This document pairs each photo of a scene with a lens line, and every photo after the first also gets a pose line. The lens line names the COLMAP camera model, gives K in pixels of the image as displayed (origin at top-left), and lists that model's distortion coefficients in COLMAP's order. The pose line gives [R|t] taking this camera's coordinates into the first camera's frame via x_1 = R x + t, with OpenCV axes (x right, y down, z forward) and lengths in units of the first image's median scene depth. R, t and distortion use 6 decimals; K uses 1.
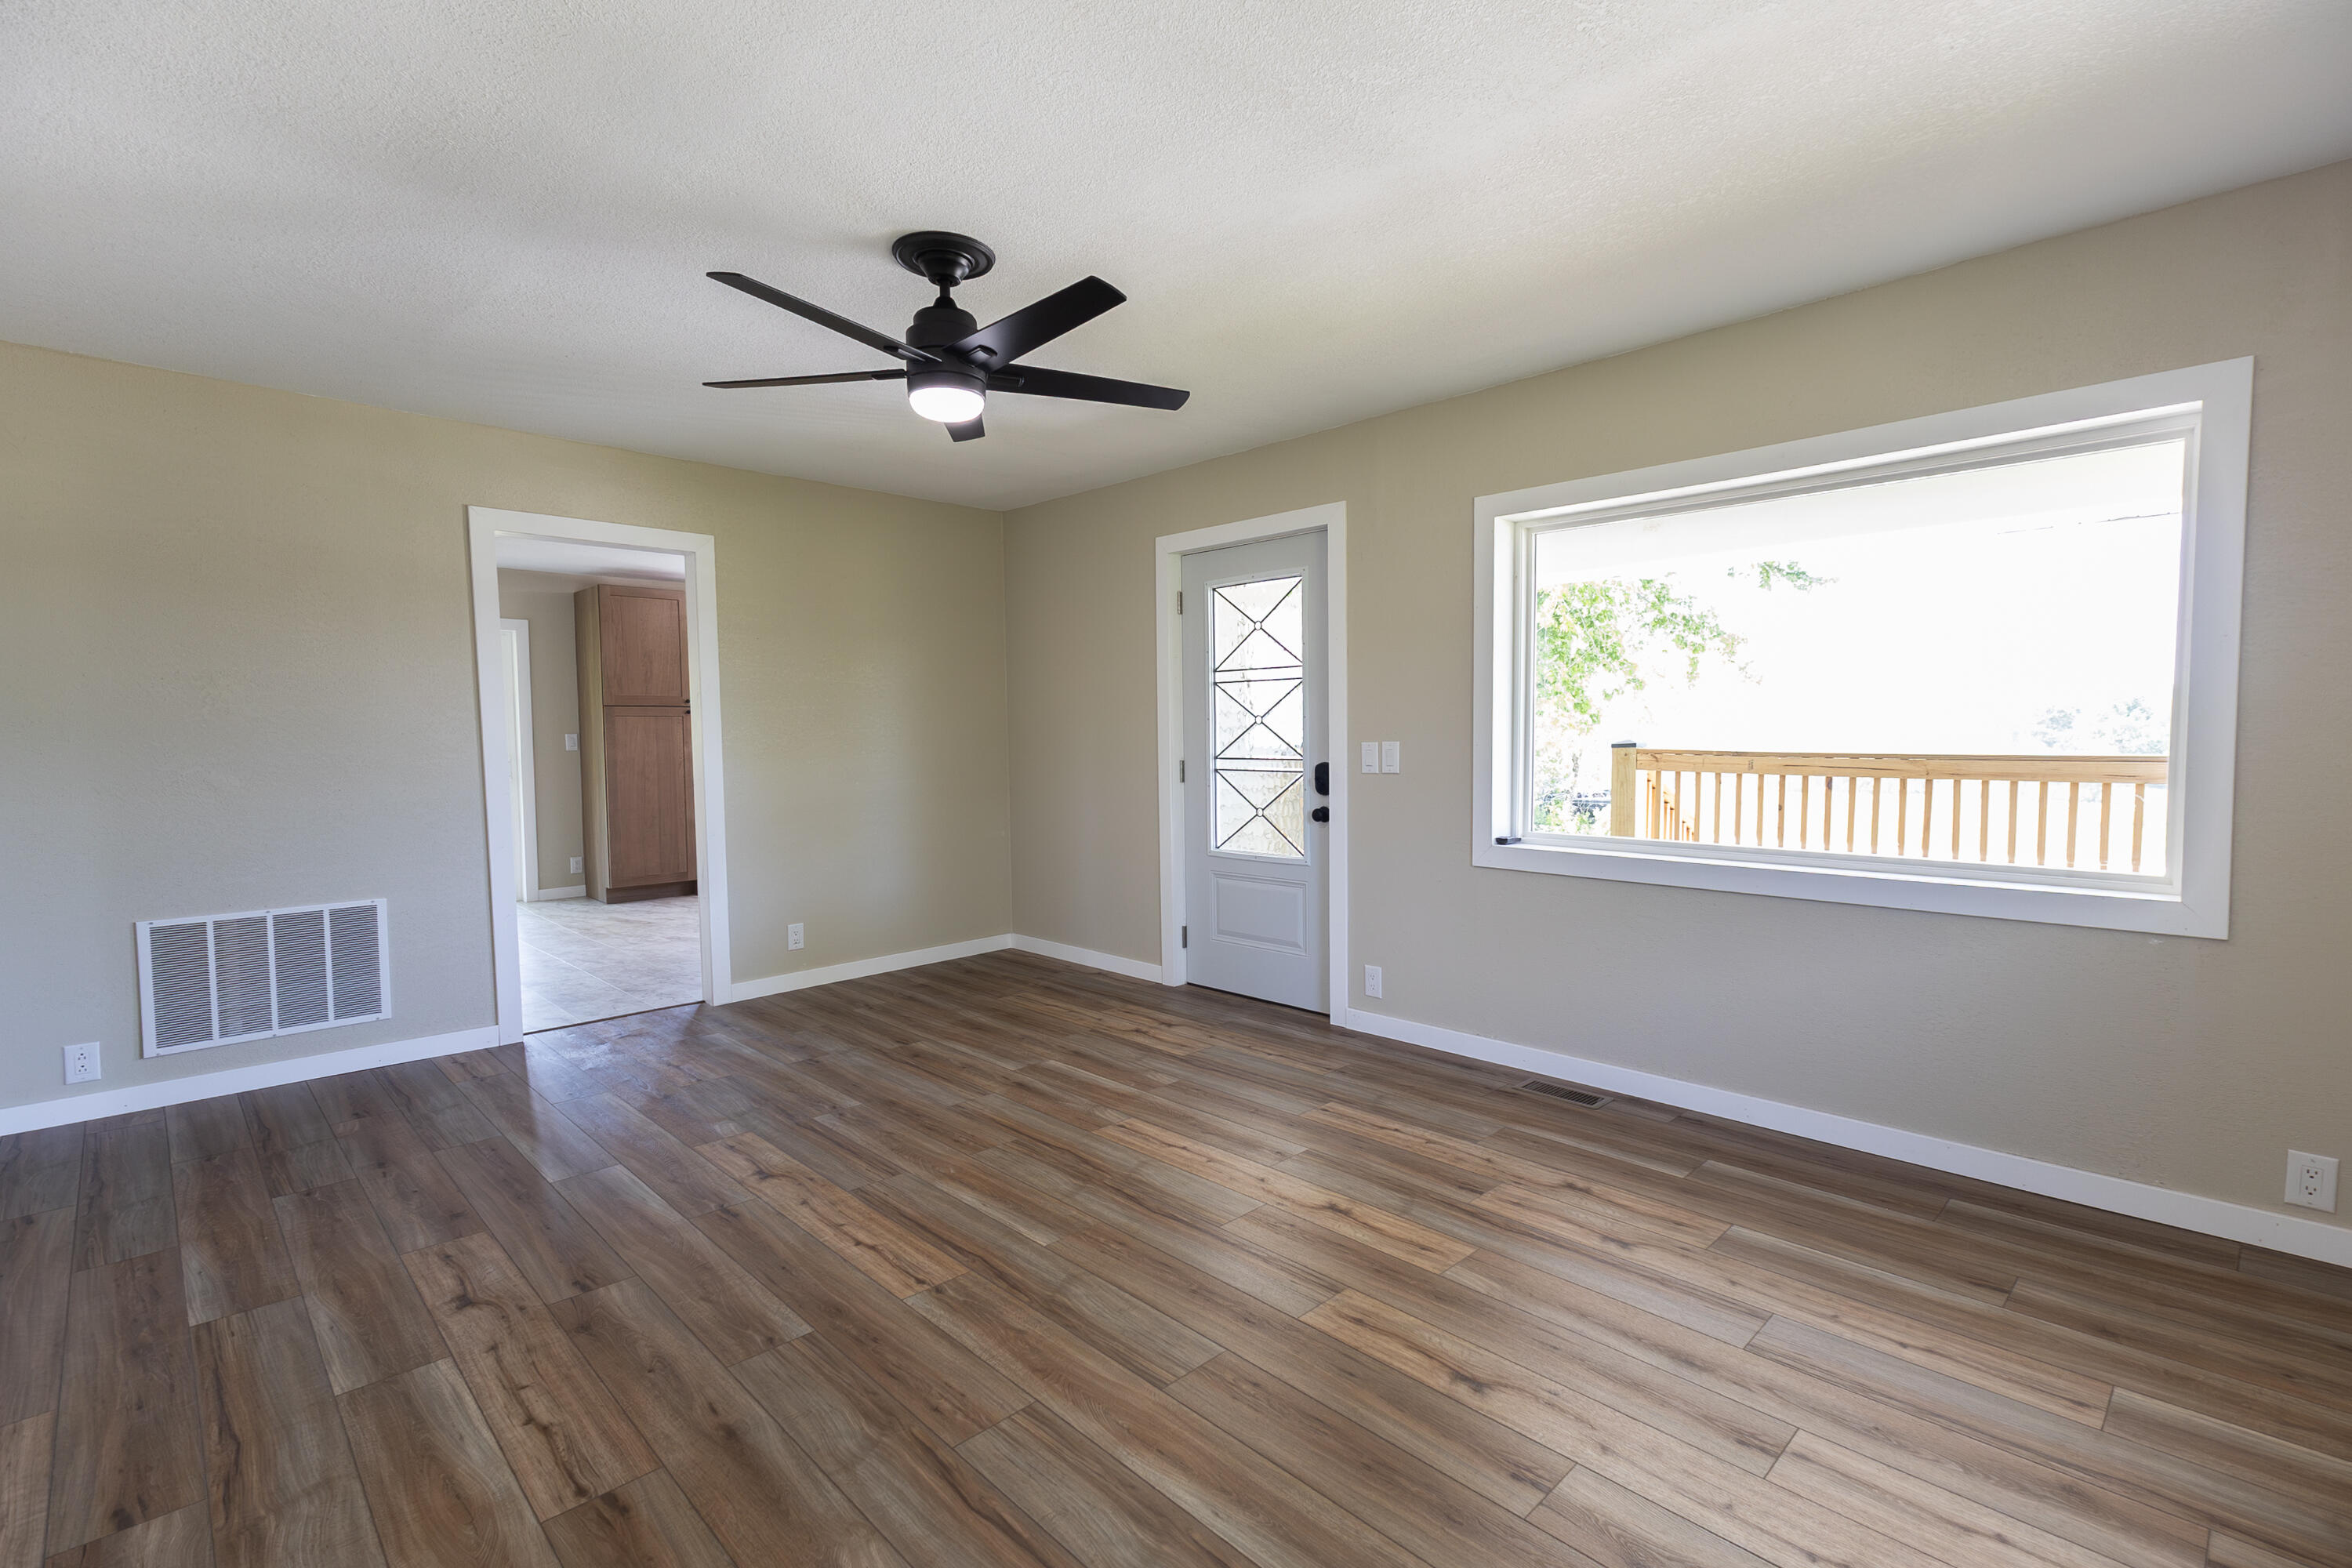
lens RADIAL K [[1076.1, 0, 1176.0], [0, 1076.1, 784.0], [0, 0, 1]] dist [0.023100, -0.006438]
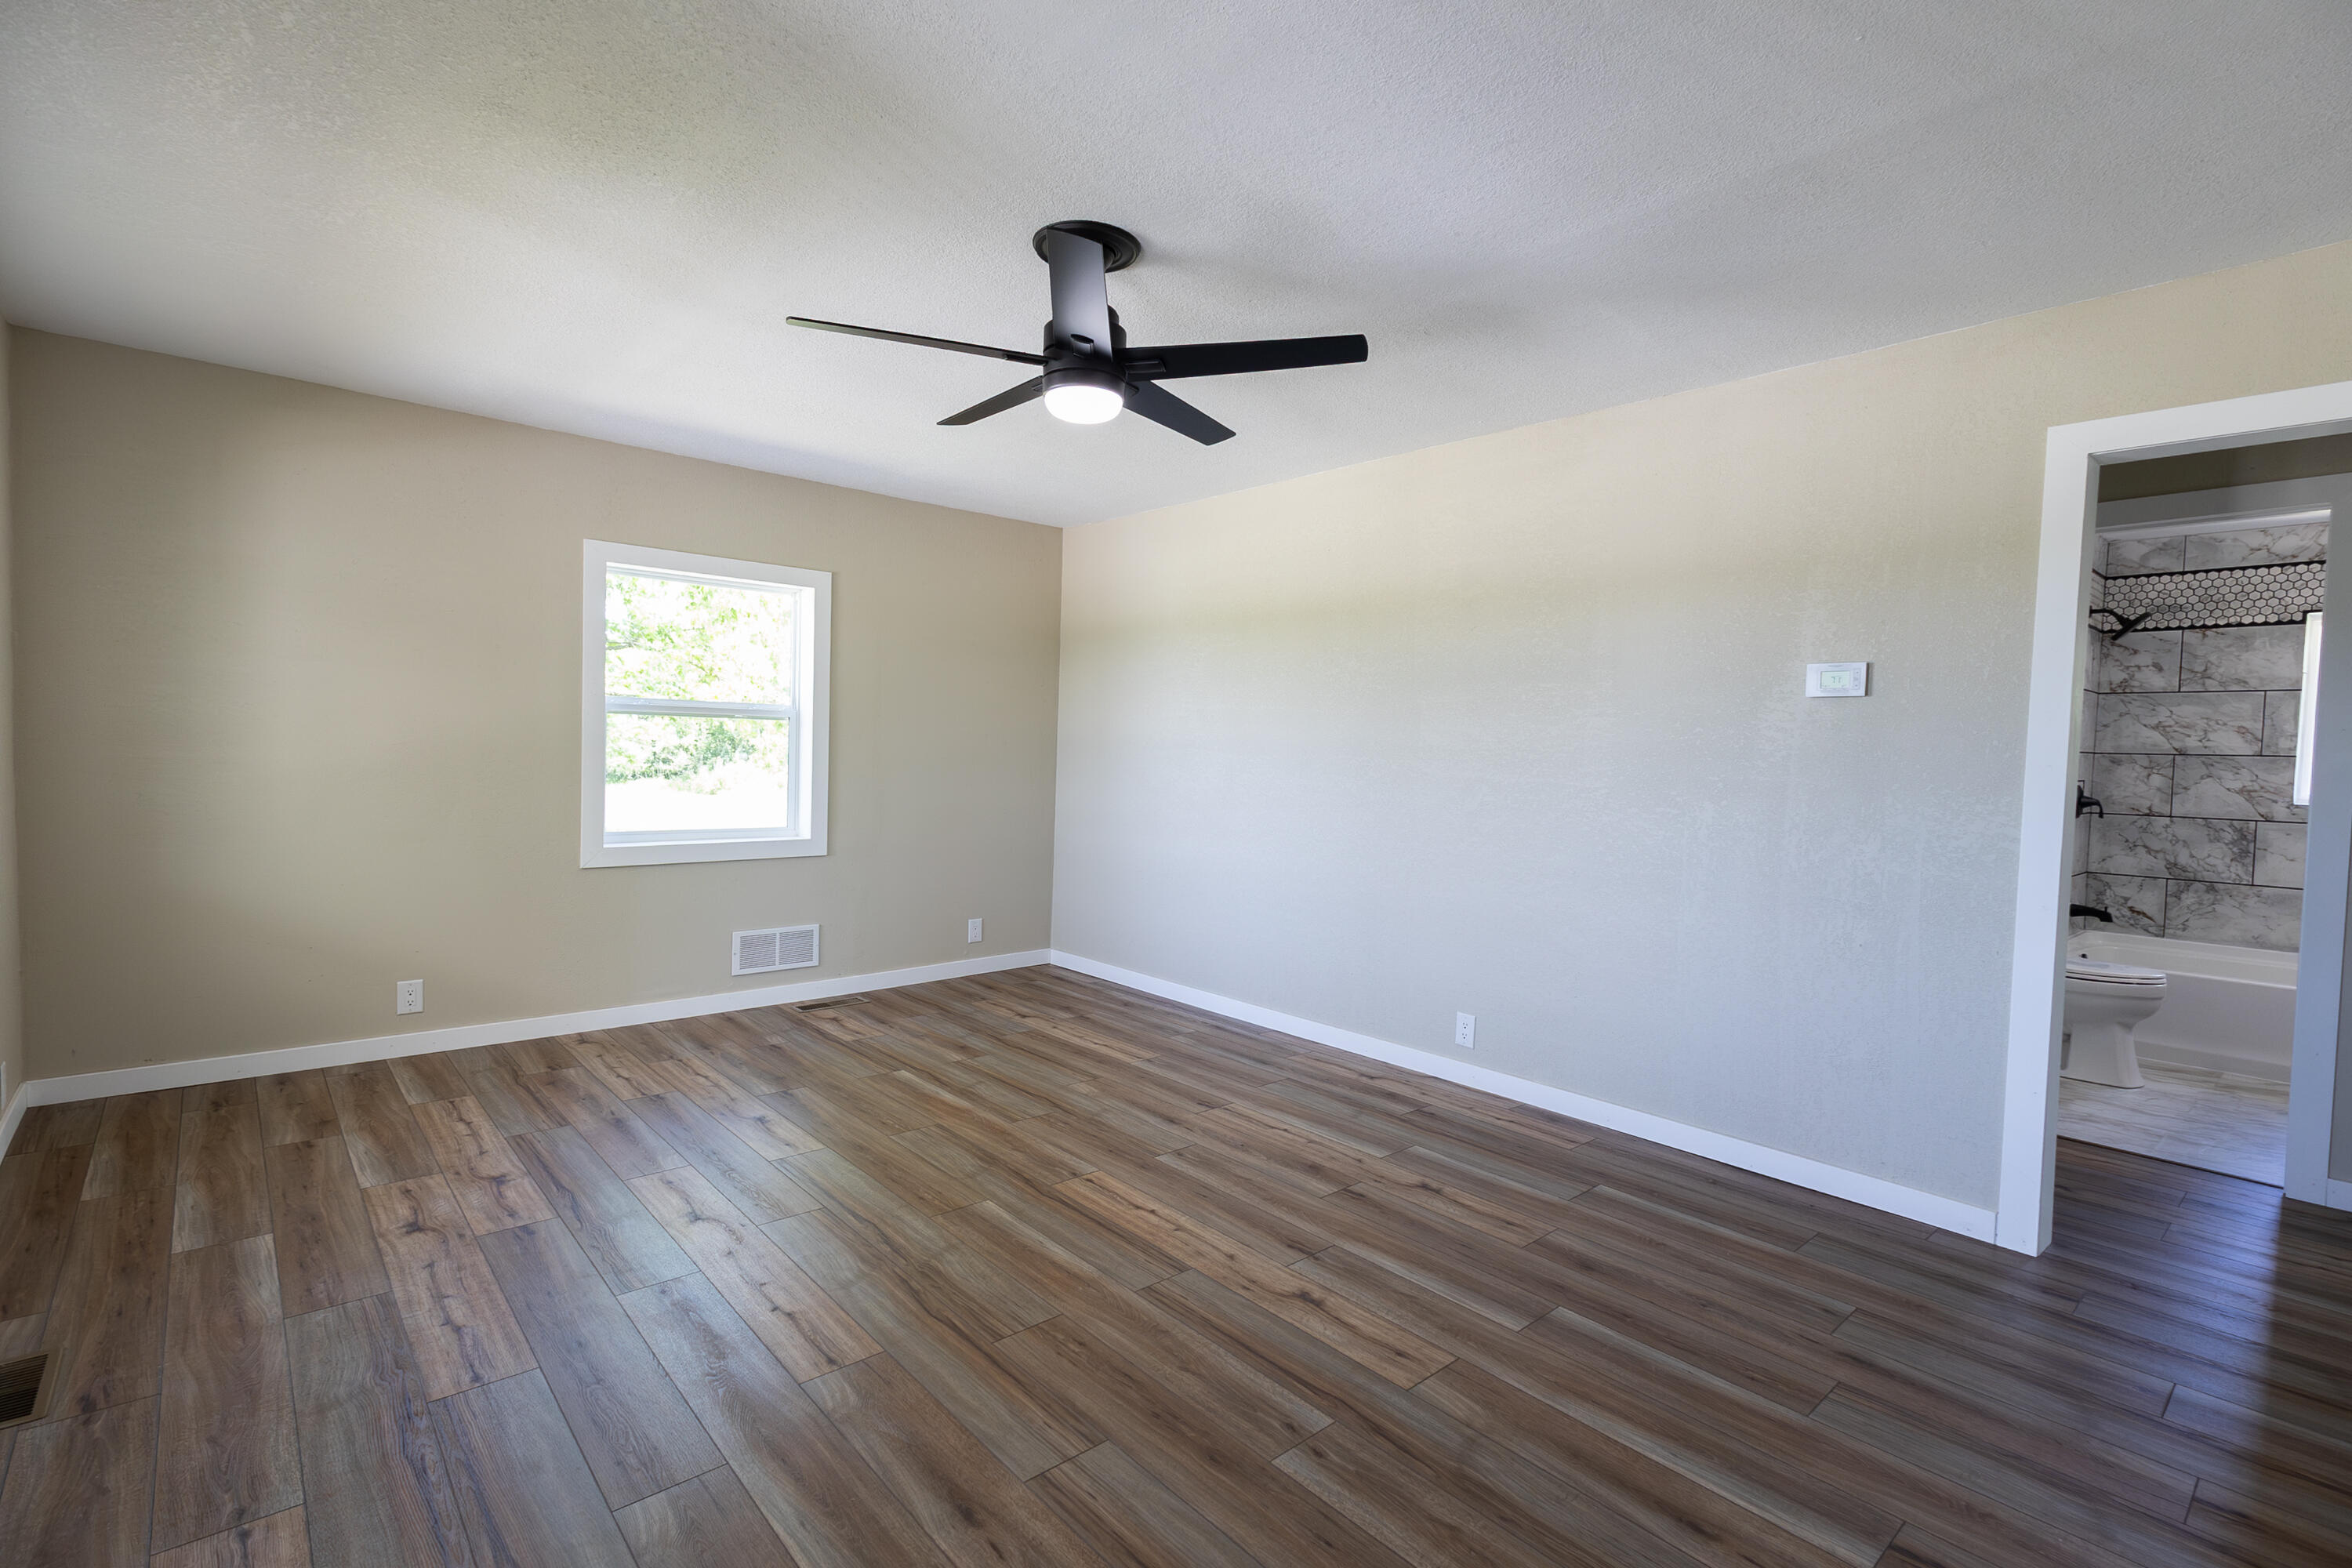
lens RADIAL K [[1076.1, 0, 1176.0], [0, 1076.1, 784.0], [0, 0, 1]] dist [0.023100, -0.006438]
pose [[-0.998815, -0.018912, 0.044850, -0.359080], [-0.015137, 0.996428, 0.083074, -0.108408], [-0.046260, 0.082297, -0.995534, 2.070012]]
